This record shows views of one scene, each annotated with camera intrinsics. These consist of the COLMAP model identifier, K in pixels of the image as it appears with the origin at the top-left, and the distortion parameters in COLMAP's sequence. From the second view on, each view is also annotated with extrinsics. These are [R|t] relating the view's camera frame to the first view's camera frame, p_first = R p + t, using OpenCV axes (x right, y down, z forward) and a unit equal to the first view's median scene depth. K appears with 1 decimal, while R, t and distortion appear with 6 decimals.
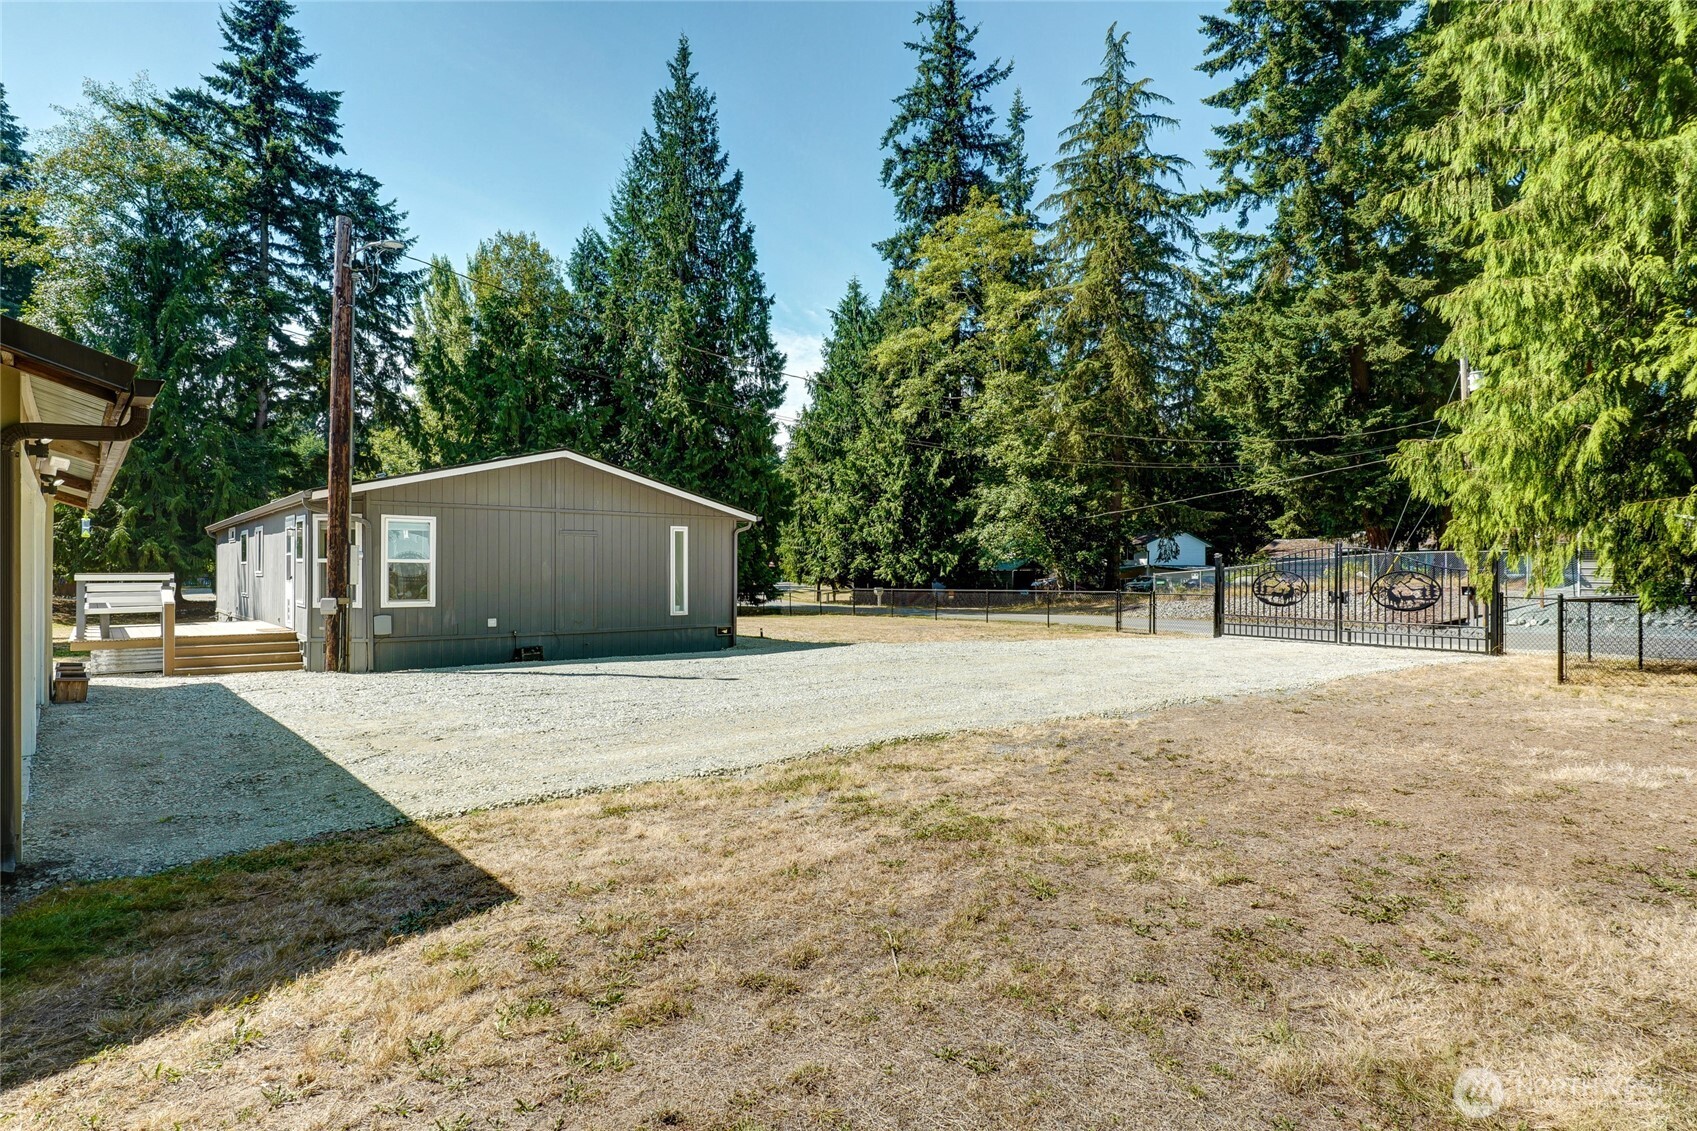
lens RADIAL K [[908.9, 0, 846.0], [0, 908.9, 570.3], [0, 0, 1]] dist [0.003296, -0.000060]
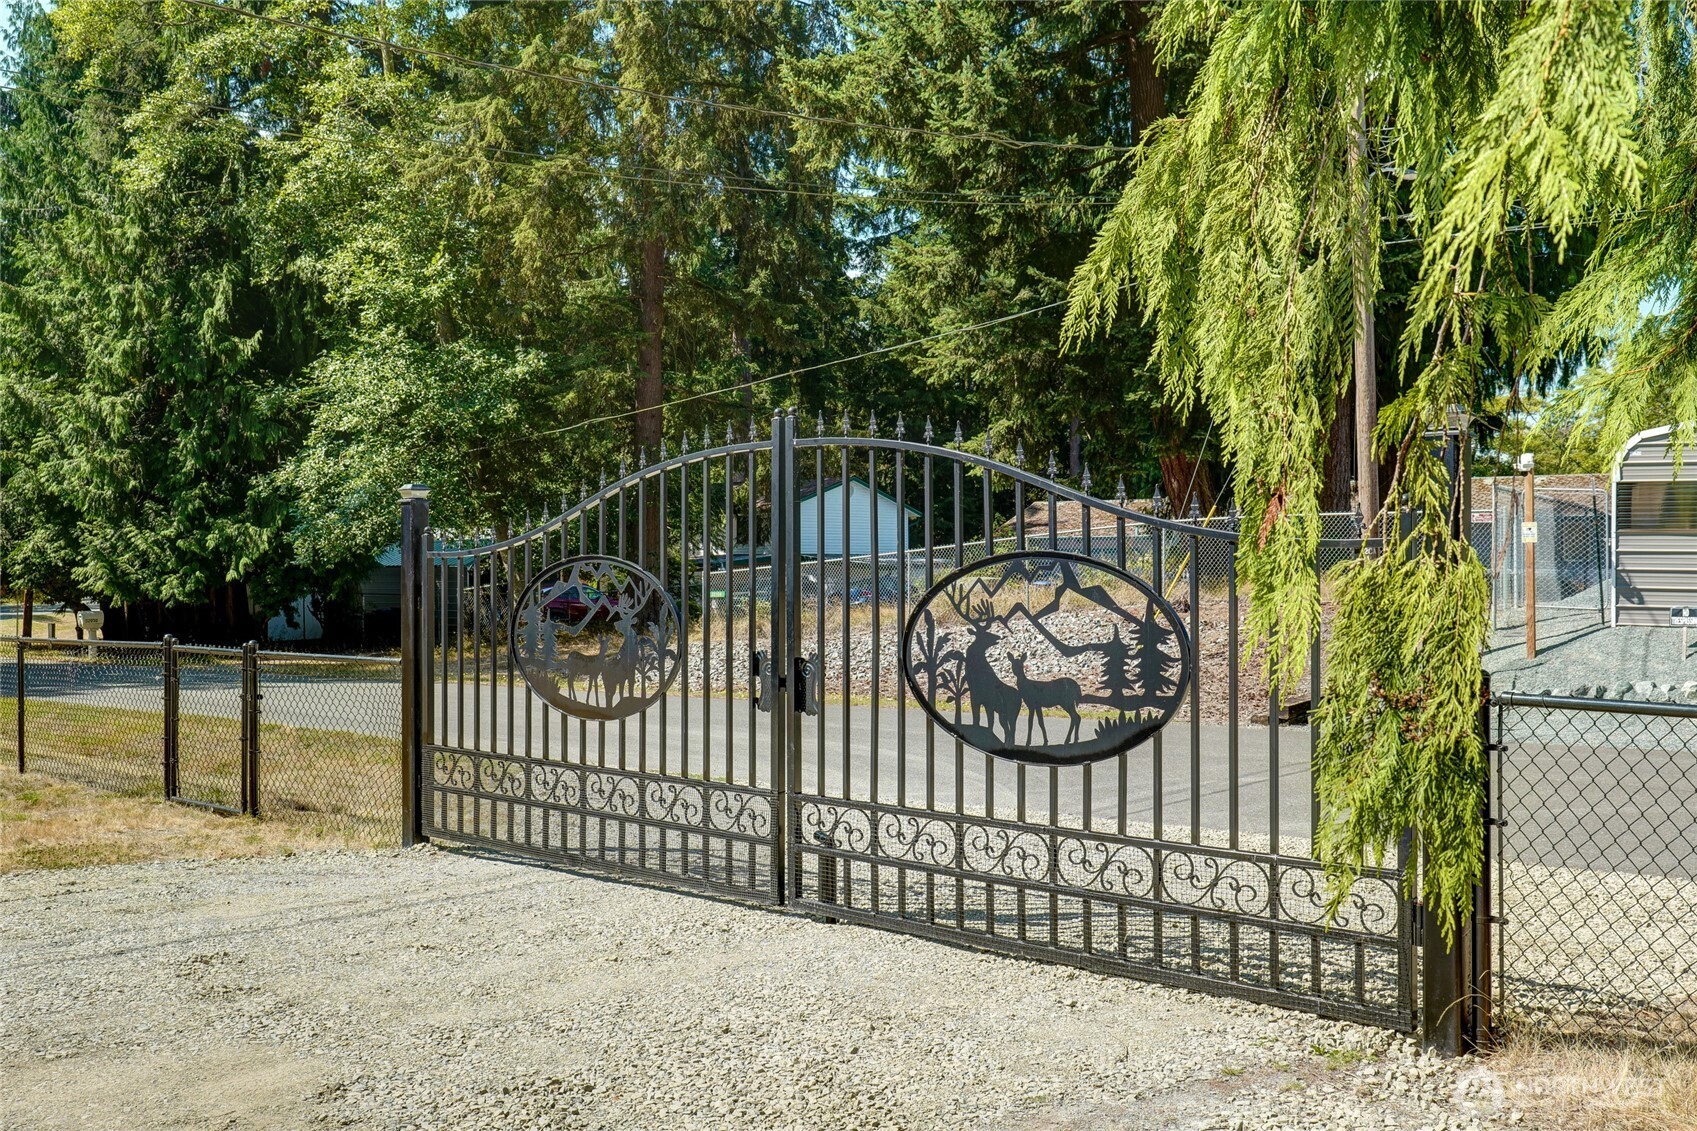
lens RADIAL K [[1717.8, 0, 849.1], [0, 1717.8, 563.1], [0, 0, 1]] dist [-0.024553, 0.000000]
pose [[0.955421, -0.004206, 0.295218, 0.158851], [0.004961, 0.999986, -0.001809, 0.001245], [-0.295207, 0.003192, 0.955428, 0.225379]]
